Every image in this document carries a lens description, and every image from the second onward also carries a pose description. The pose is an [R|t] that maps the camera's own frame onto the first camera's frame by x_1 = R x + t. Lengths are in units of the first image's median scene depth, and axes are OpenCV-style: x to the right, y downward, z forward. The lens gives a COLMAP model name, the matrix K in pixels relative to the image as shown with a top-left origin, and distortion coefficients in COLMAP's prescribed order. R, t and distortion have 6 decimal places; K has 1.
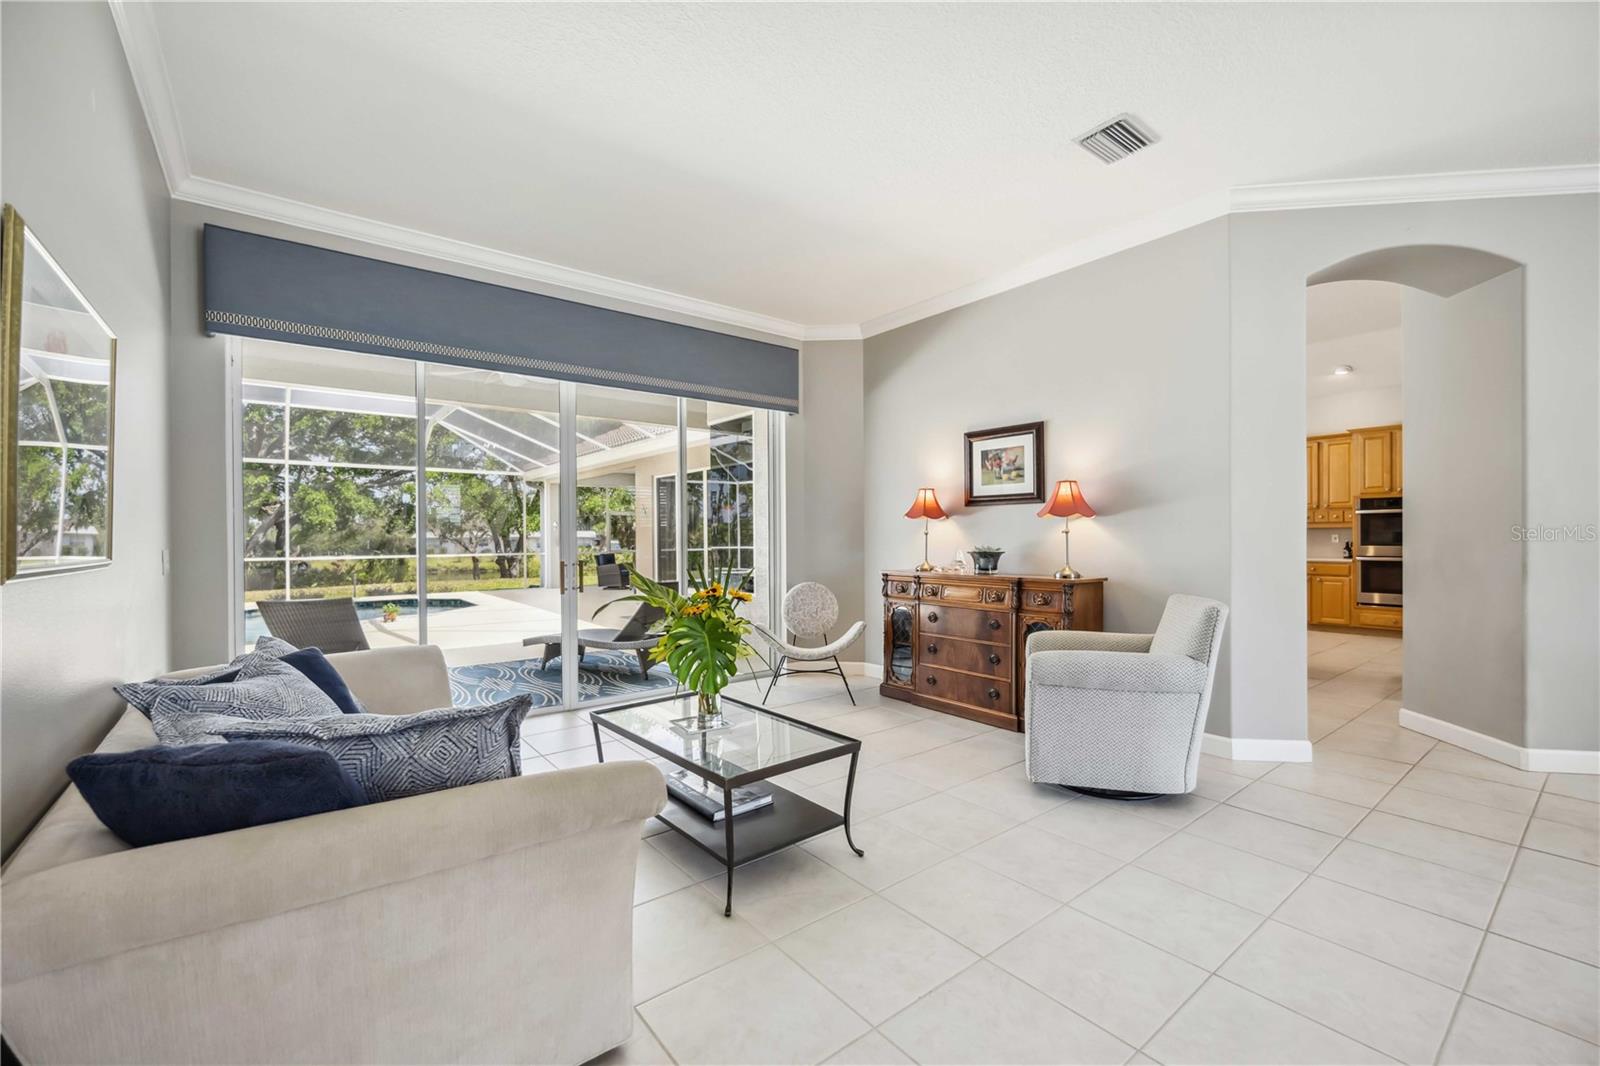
lens RADIAL K [[657.3, 0, 799.8], [0, 657.3, 541.5], [0, 0, 1]] dist [-0.000076, -0.000016]
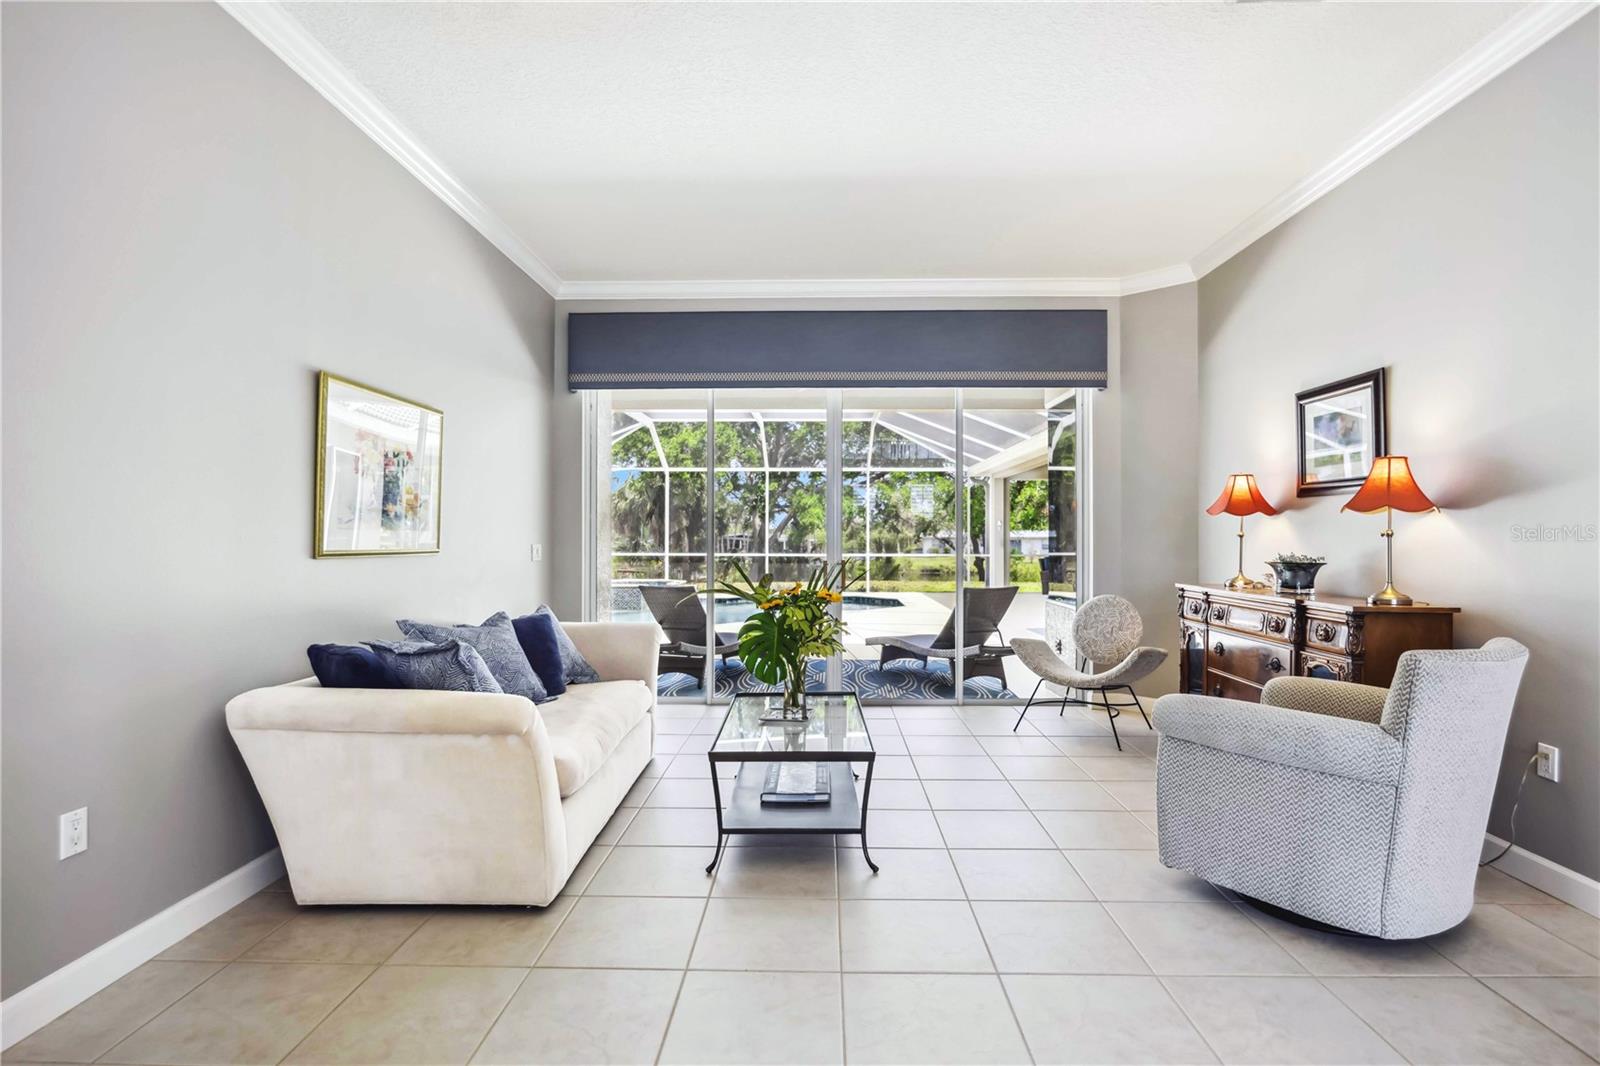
lens RADIAL K [[765.7, 0, 800.0], [0, 765.7, 533.0], [0, 0, 1]] dist [-0.001771, -0.000101]
pose [[0.776661, 0.002332, -0.629915, 0.352353], [-0.010481, 0.999903, -0.009221, -0.001956], [0.629832, 0.013763, 0.776610, 0.028569]]
